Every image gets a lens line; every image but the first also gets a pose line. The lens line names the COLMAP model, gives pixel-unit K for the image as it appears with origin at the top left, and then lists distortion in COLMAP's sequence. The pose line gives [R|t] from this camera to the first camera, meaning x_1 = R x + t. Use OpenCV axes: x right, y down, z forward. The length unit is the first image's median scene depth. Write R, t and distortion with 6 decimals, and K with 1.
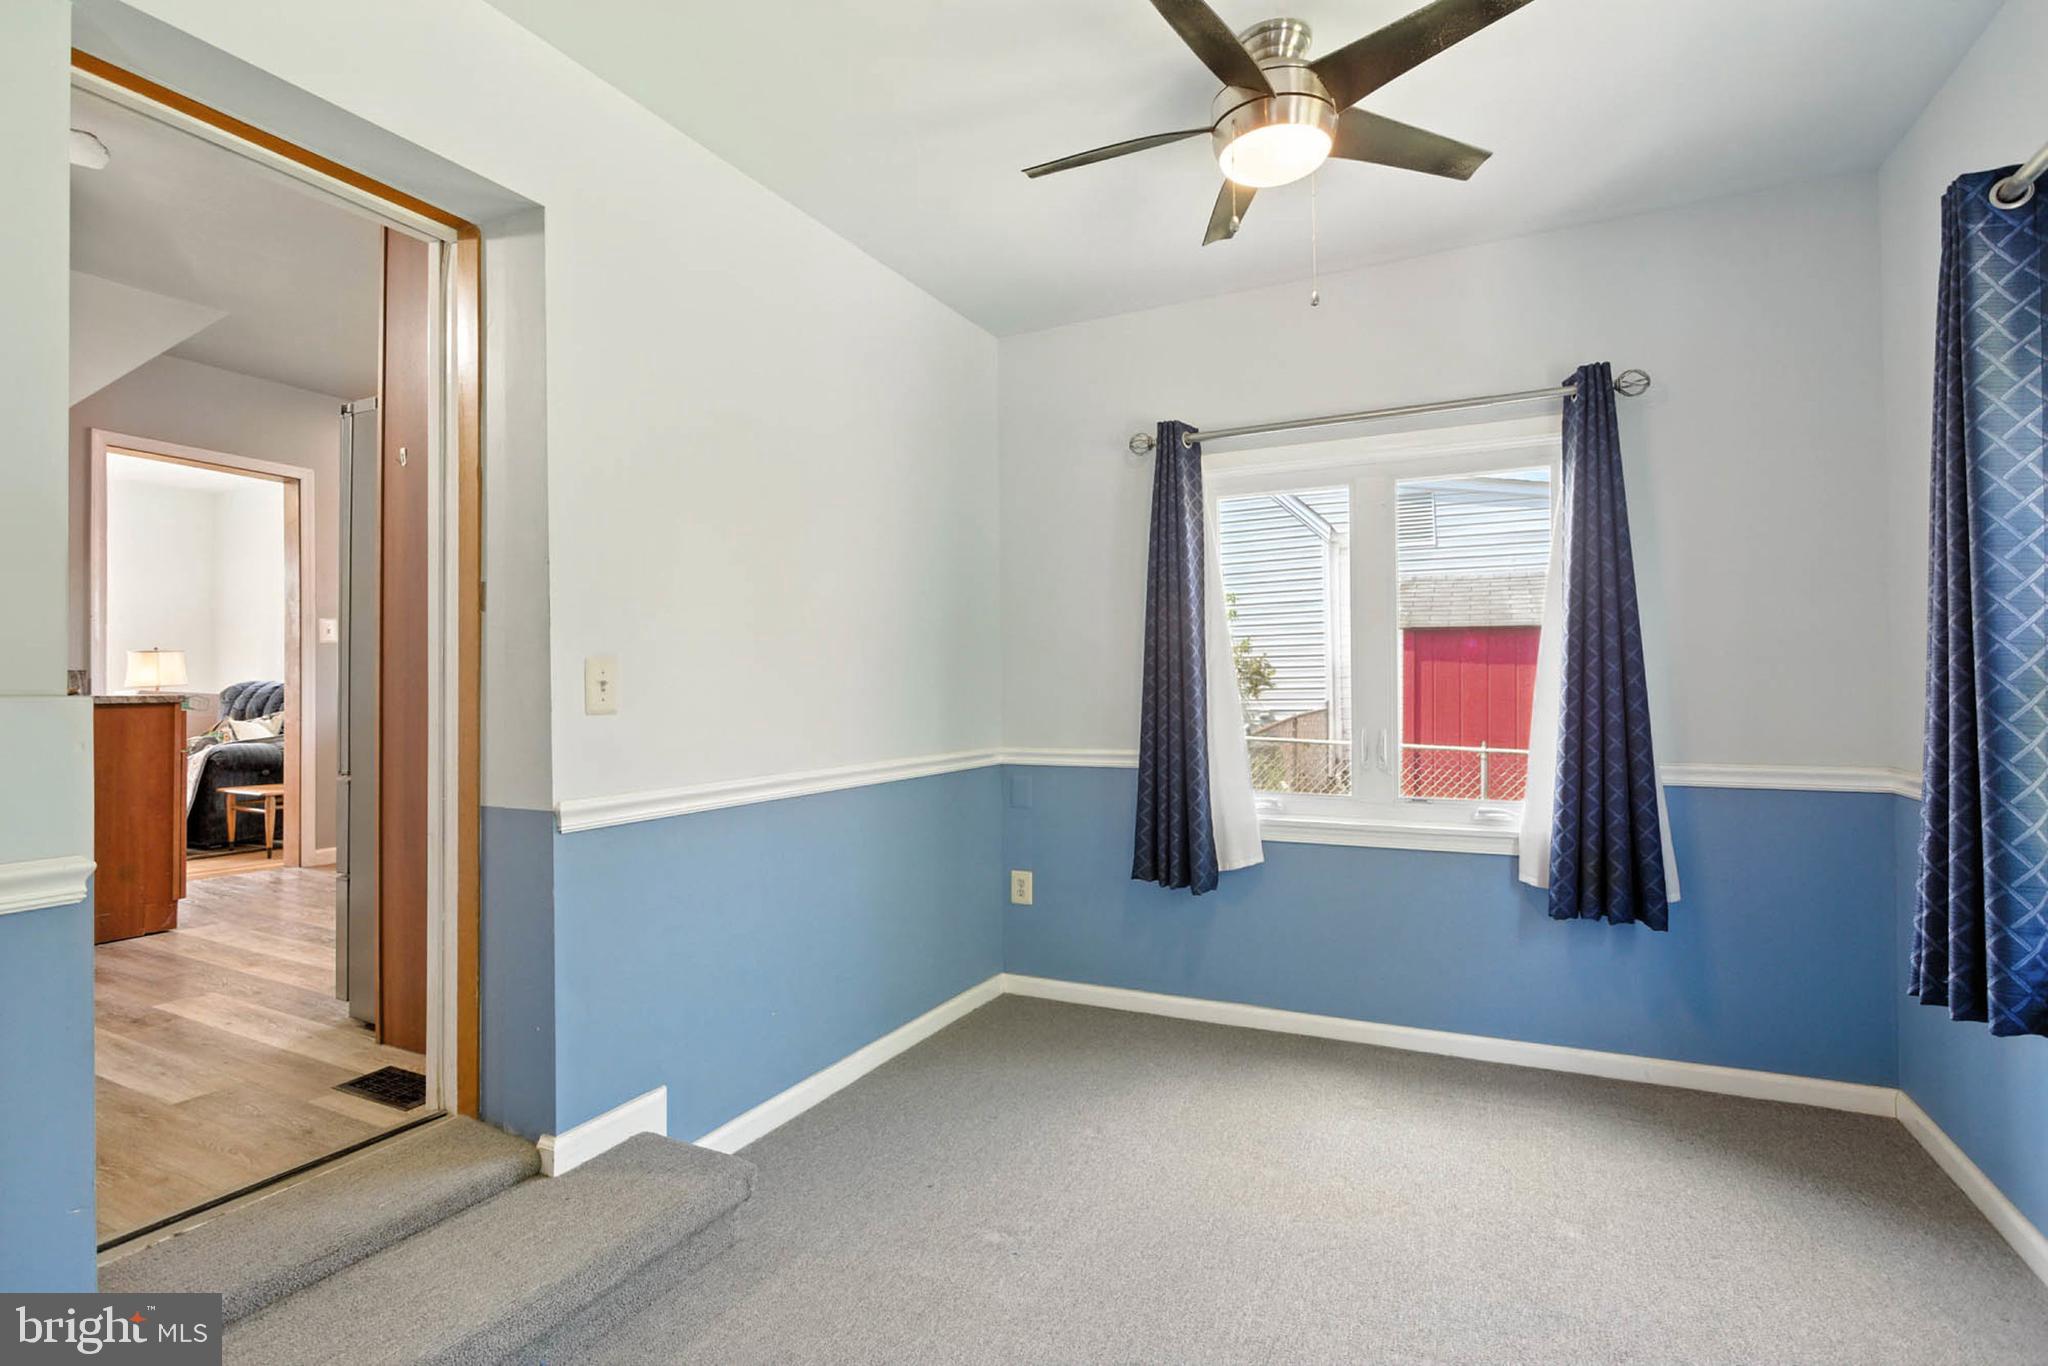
lens RADIAL K [[991.3, 0, 1010.7], [0, 991.3, 669.0], [0, 0, 1]] dist [-0.015137, 0.007081]
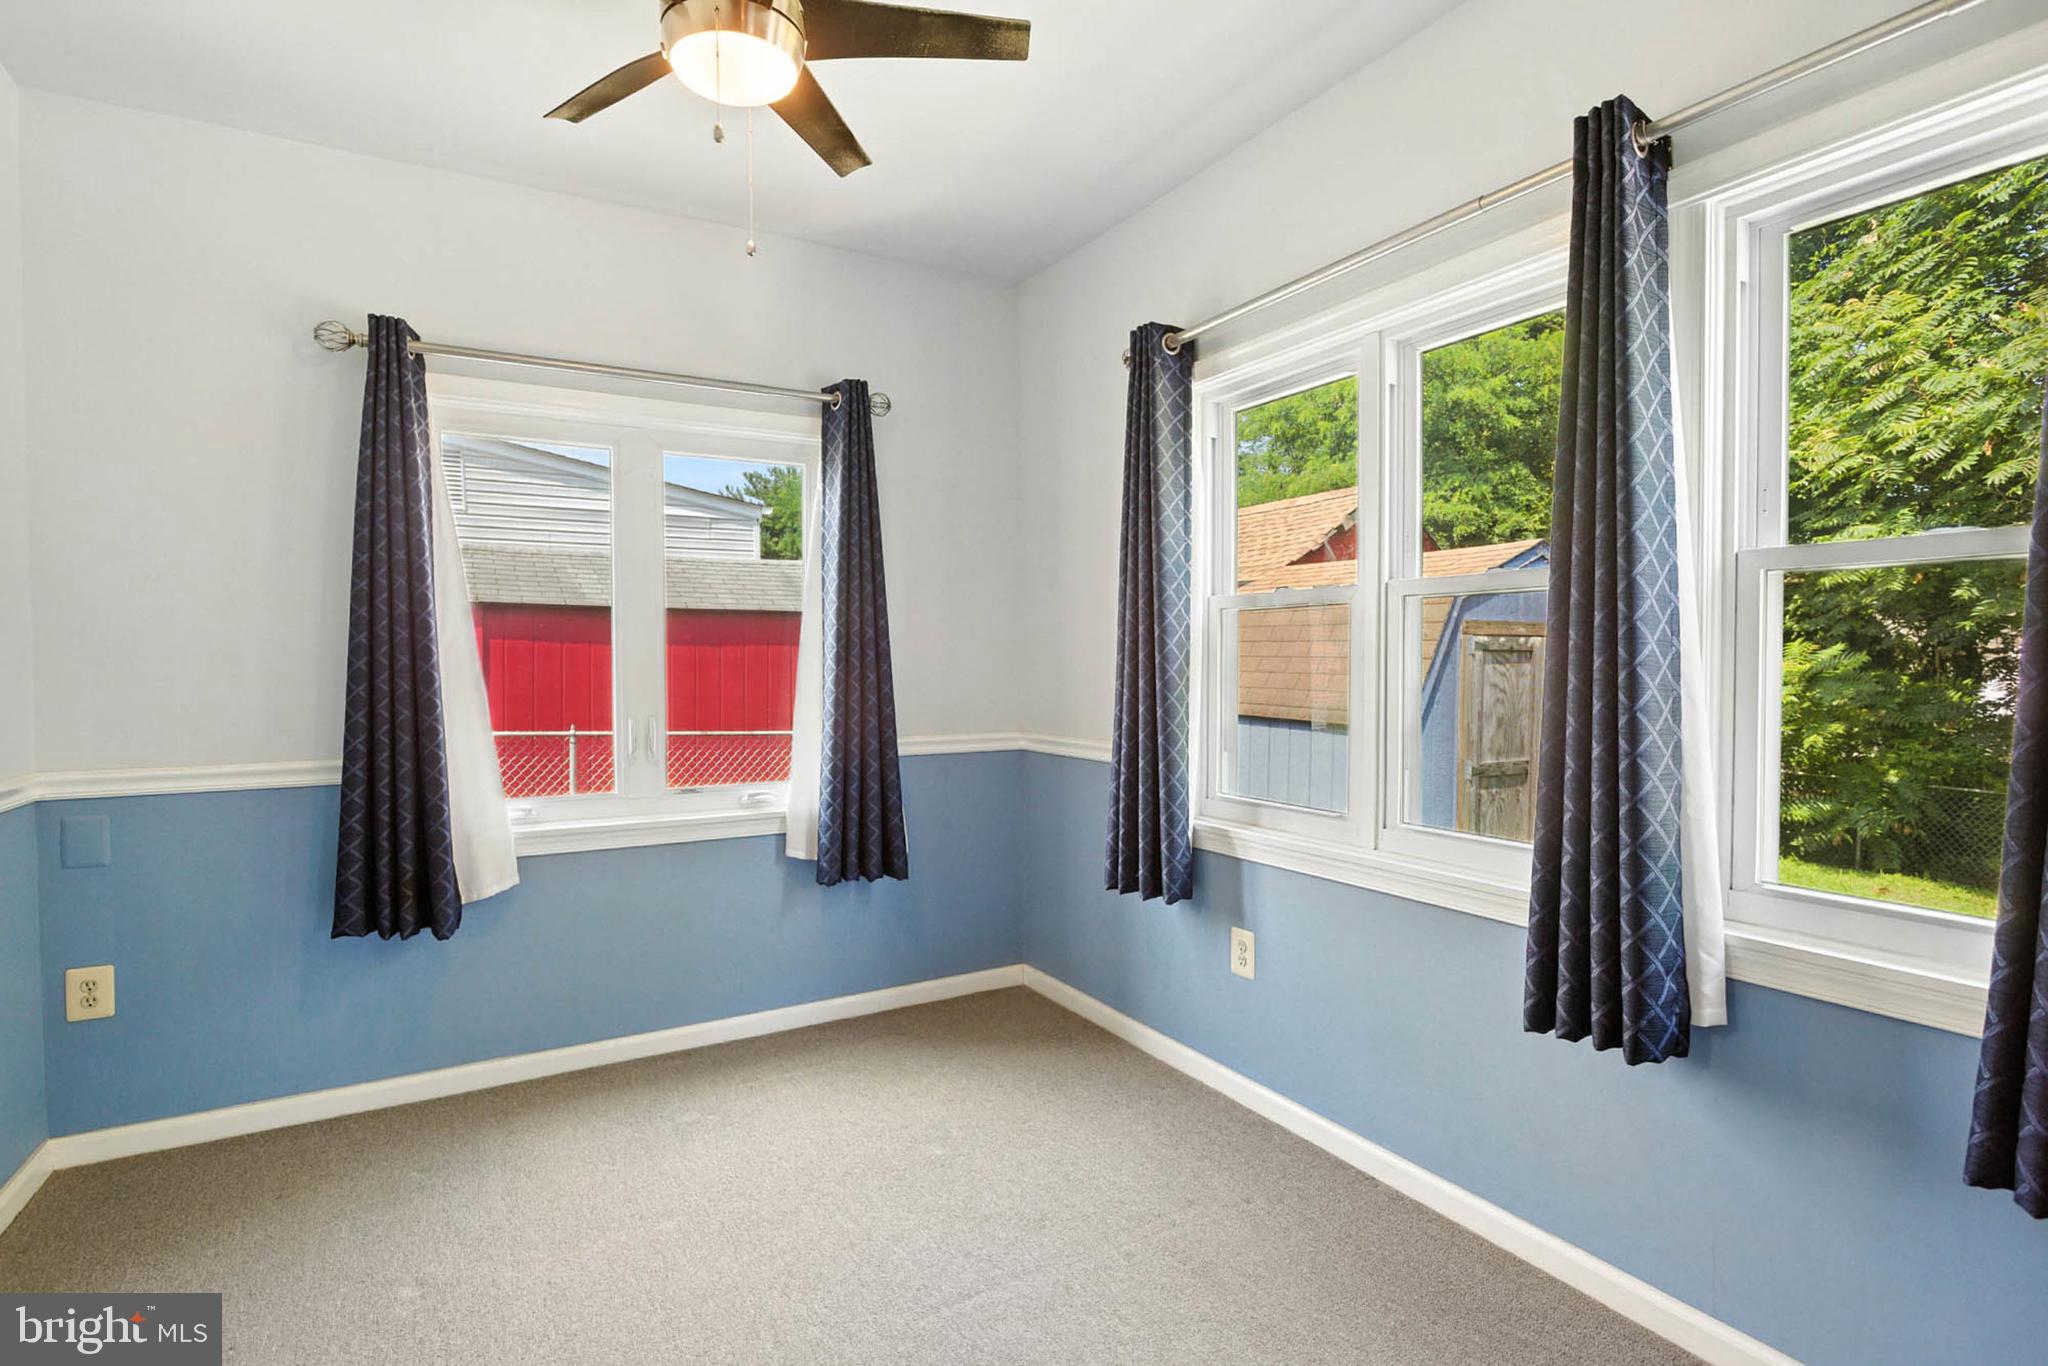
lens RADIAL K [[1016.0, 0, 1046.6], [0, 1016.0, 683.5], [0, 0, 1]] dist [-0.012766, 0.007030]
pose [[0.545903, -0.013851, 0.837734, -0.234903], [-0.016813, 0.999481, 0.027481, -0.004152], [-0.837680, -0.029087, 0.545387, 0.182153]]
